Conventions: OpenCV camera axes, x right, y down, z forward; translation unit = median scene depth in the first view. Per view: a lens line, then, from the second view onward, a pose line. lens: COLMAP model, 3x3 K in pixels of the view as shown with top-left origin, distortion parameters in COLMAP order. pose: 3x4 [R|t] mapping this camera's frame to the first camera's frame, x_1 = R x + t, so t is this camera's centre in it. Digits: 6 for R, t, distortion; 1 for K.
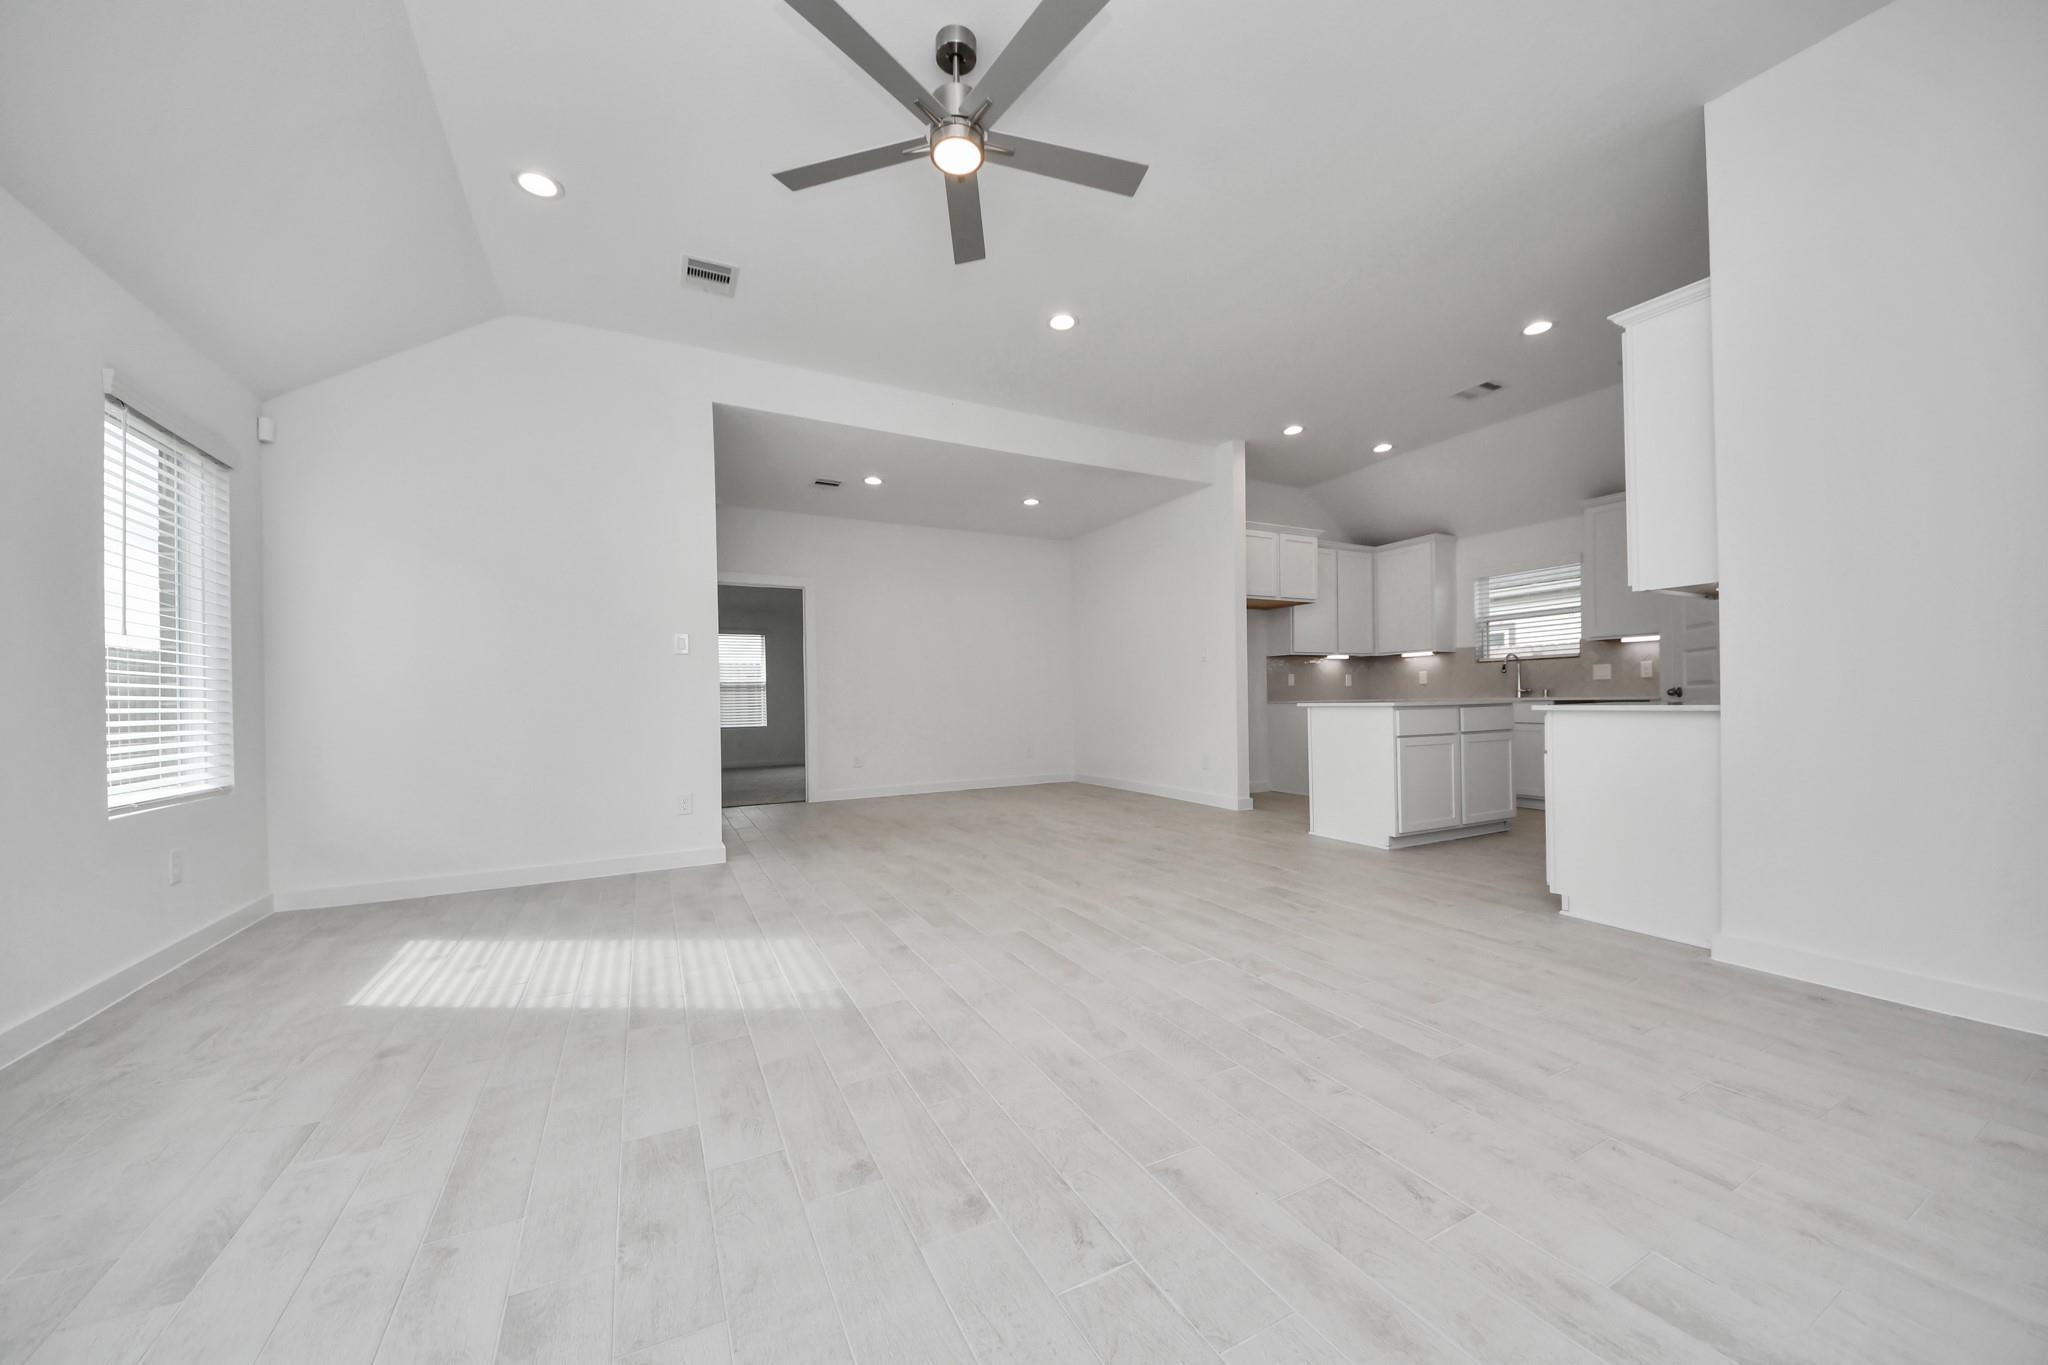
lens RADIAL K [[695.7, 0, 998.9], [0, 695.7, 692.8], [0, 0, 1]] dist [0.009506, 0.000055]
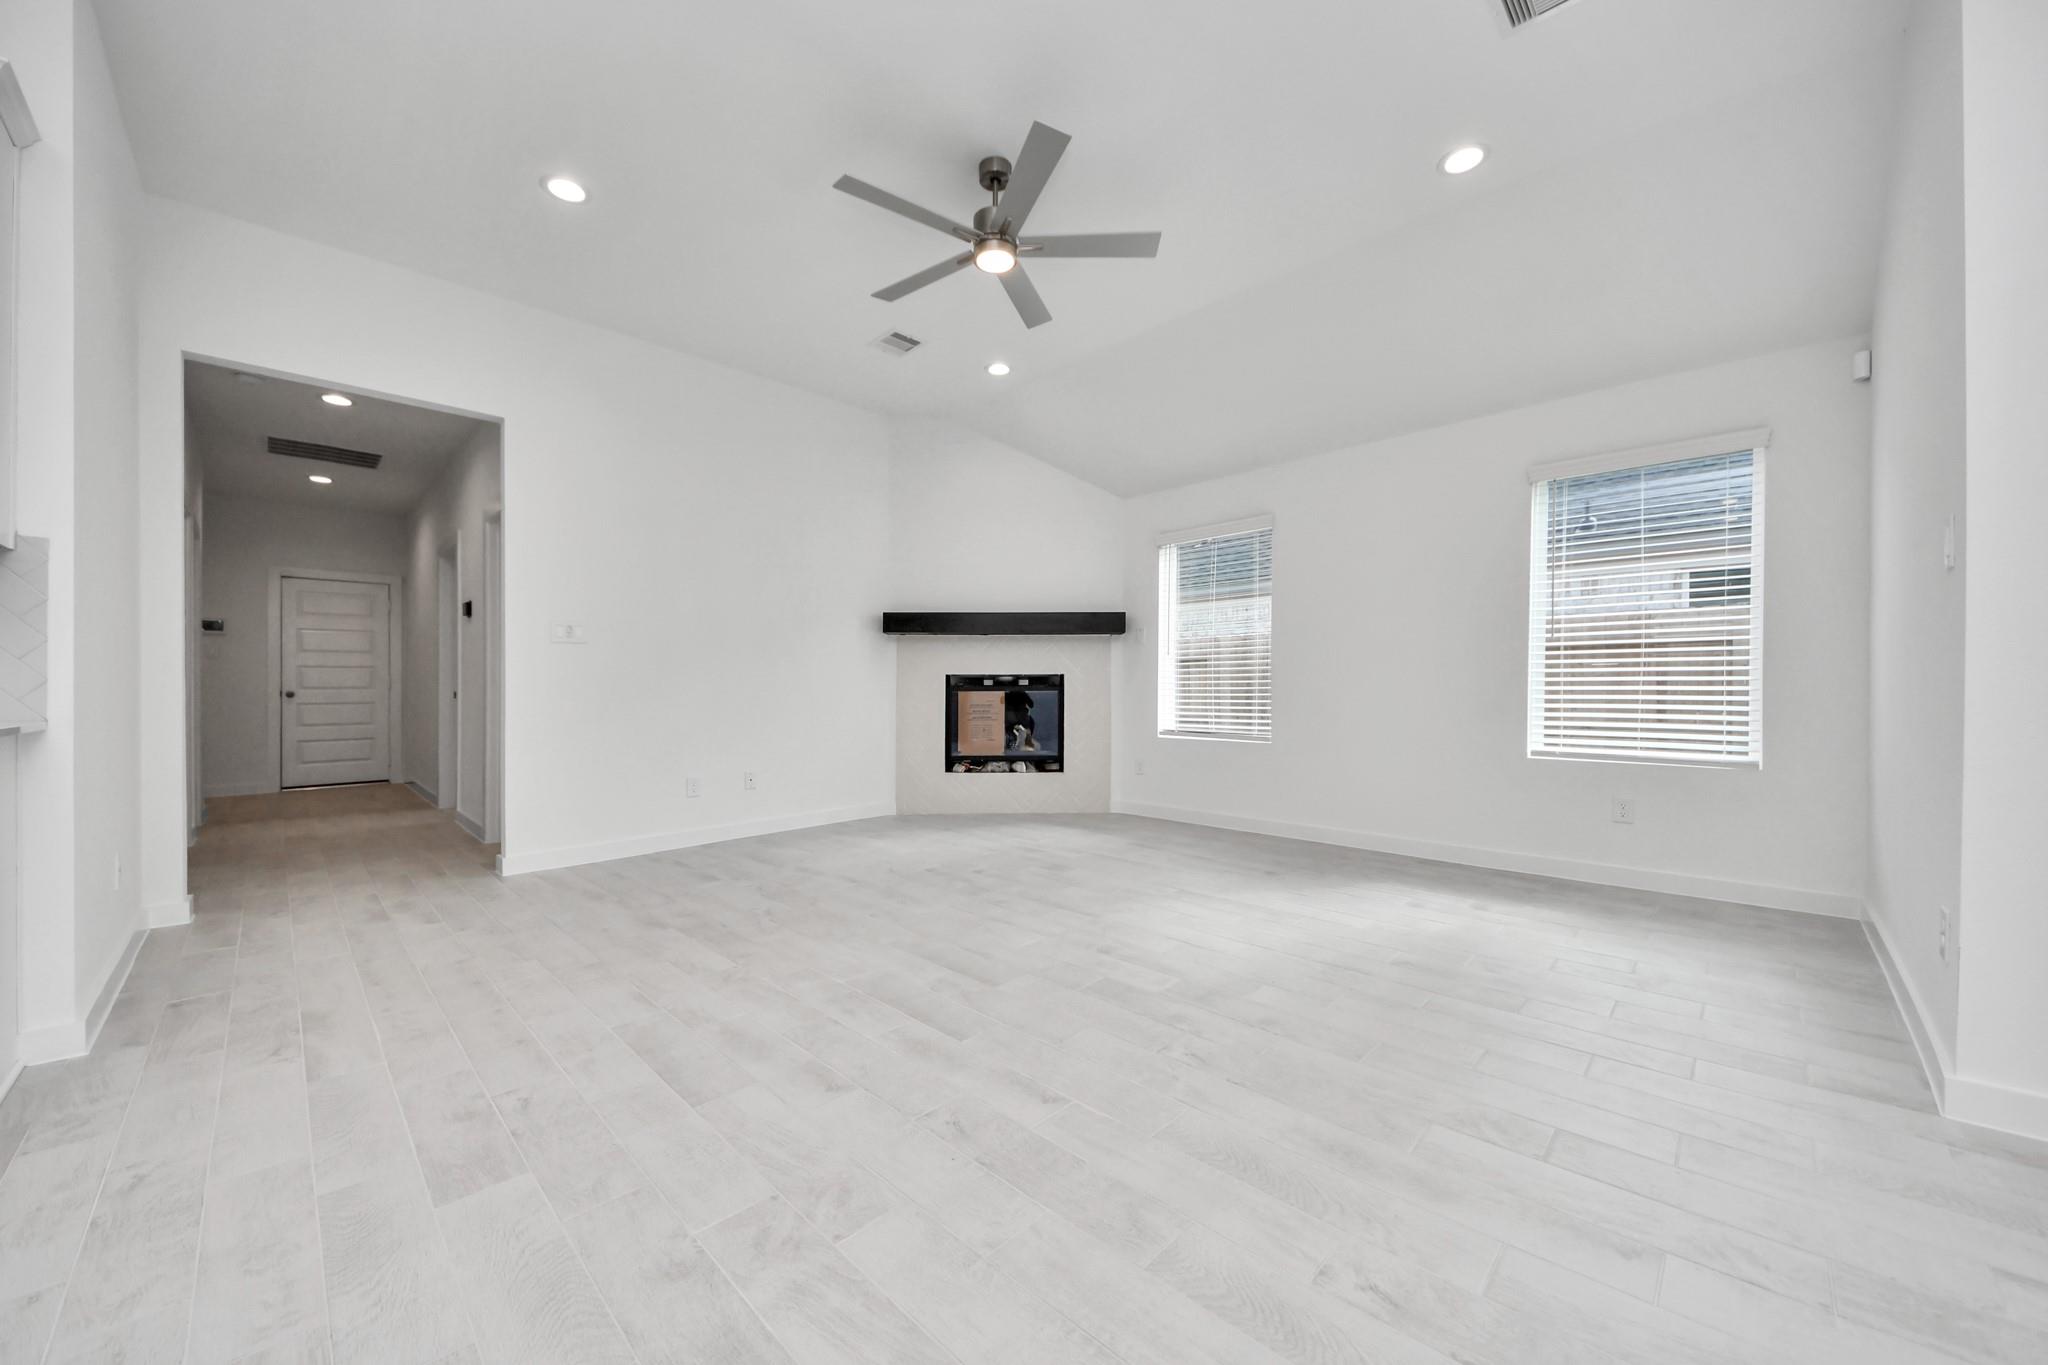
lens RADIAL K [[734.2, 0, 1025.5], [0, 734.2, 702.5], [0, 0, 1]] dist [0.000270, -0.005036]
pose [[-0.937882, 0.021751, -0.346273, 0.127850], [0.016329, 0.999694, 0.018567, 0.002626], [0.346571, 0.011760, -0.937950, 0.813862]]
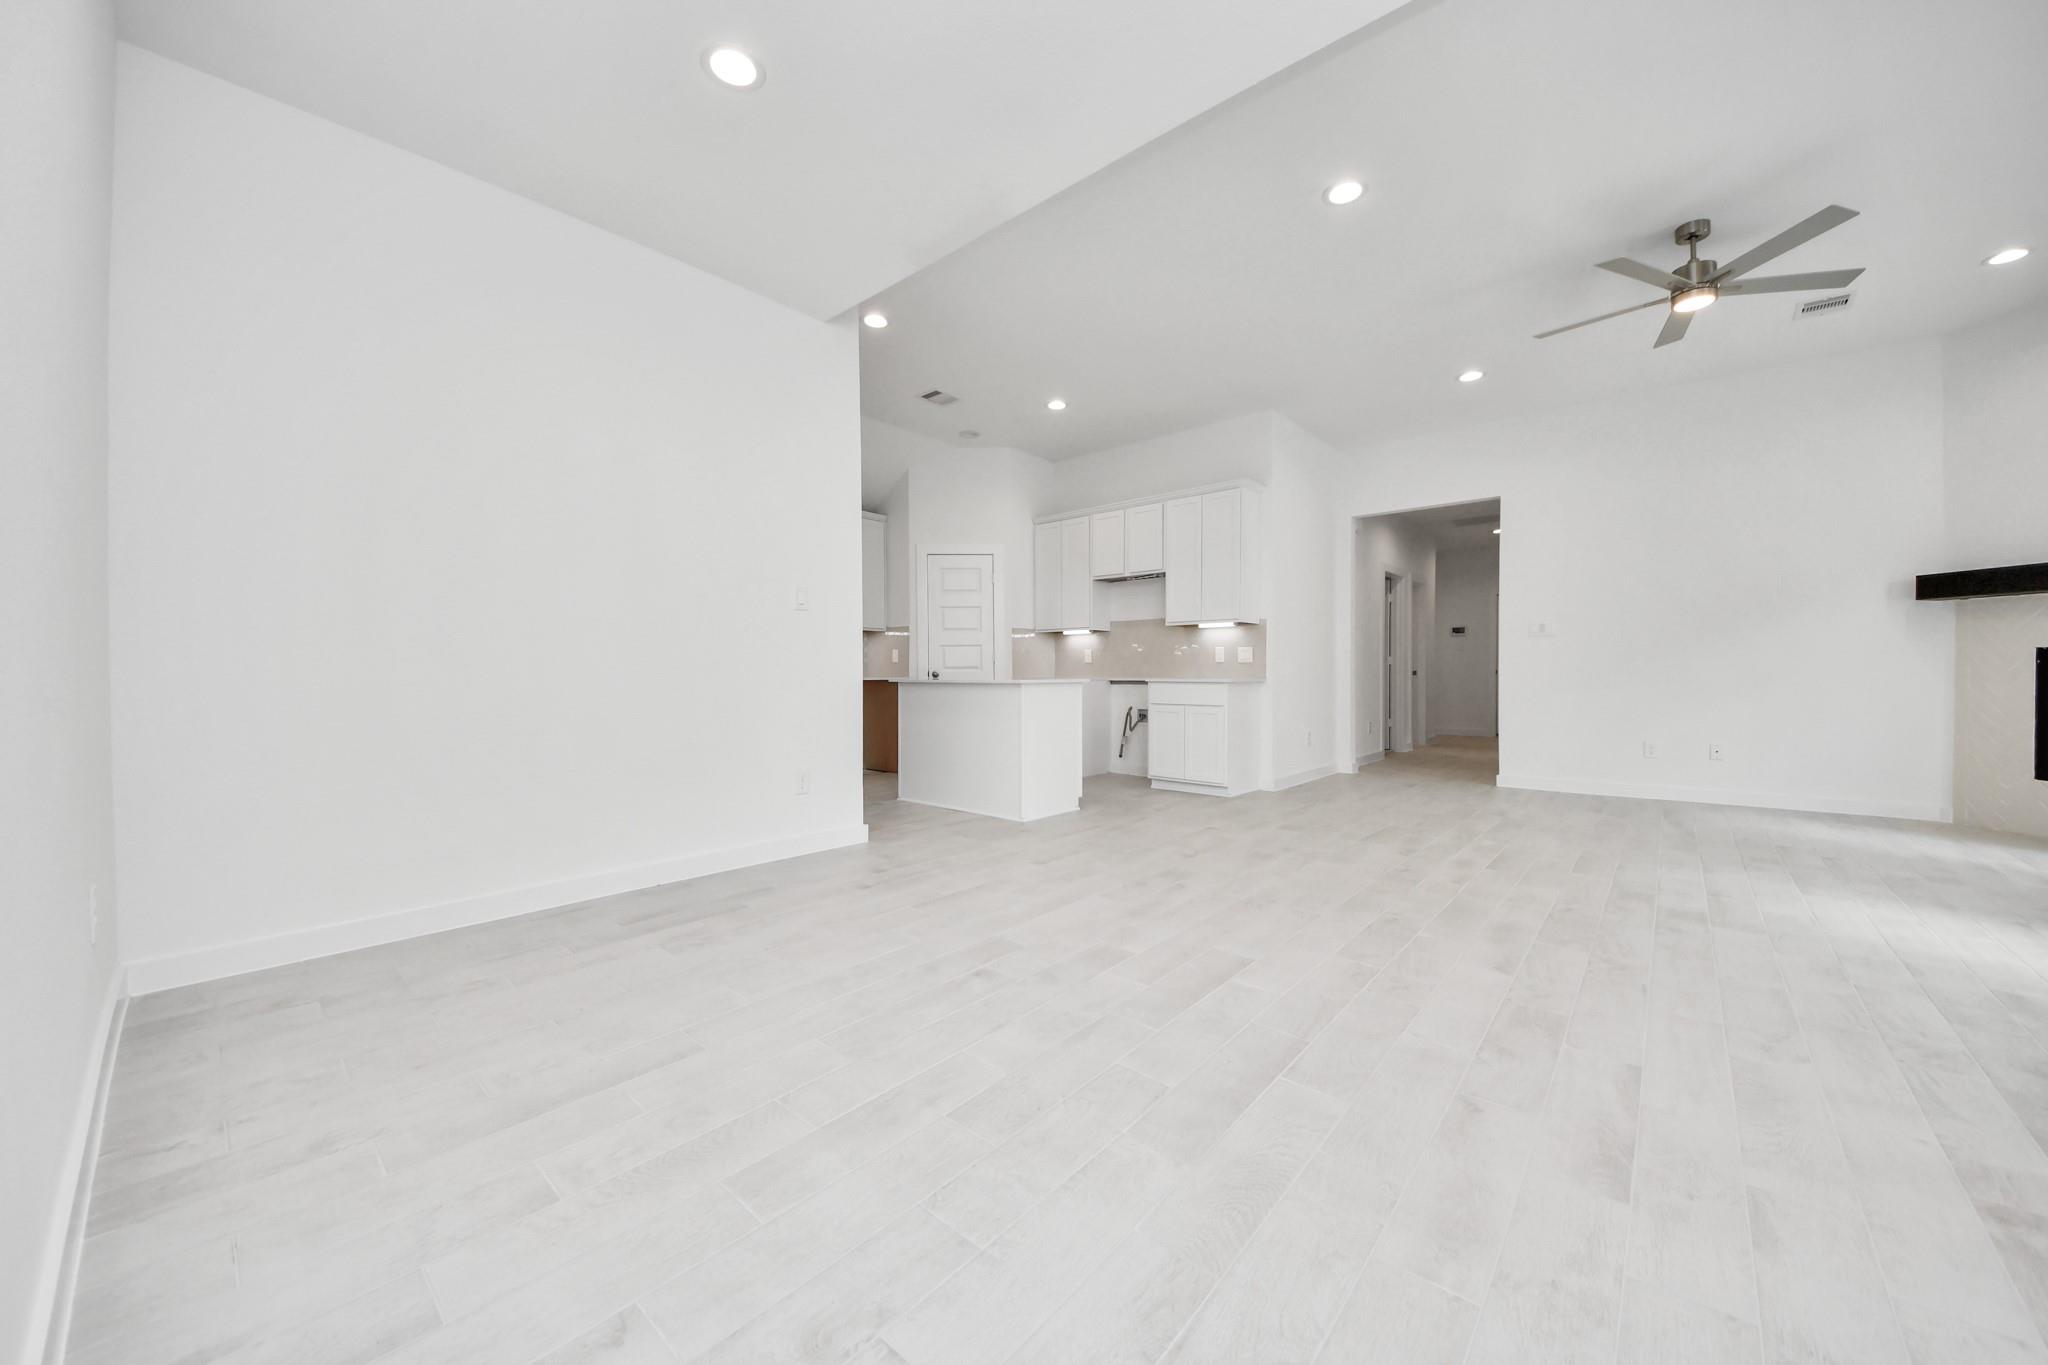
lens RADIAL K [[734.2, 0, 1006.8], [0, 734.2, 669.9], [0, 0, 1]] dist [0.000270, -0.005036]
pose [[-0.378840, 0.016492, 0.925315, -0.340113], [0.001476, 0.999851, -0.017216, 0.013623], [-0.925461, -0.005156, -0.378808, 1.059175]]
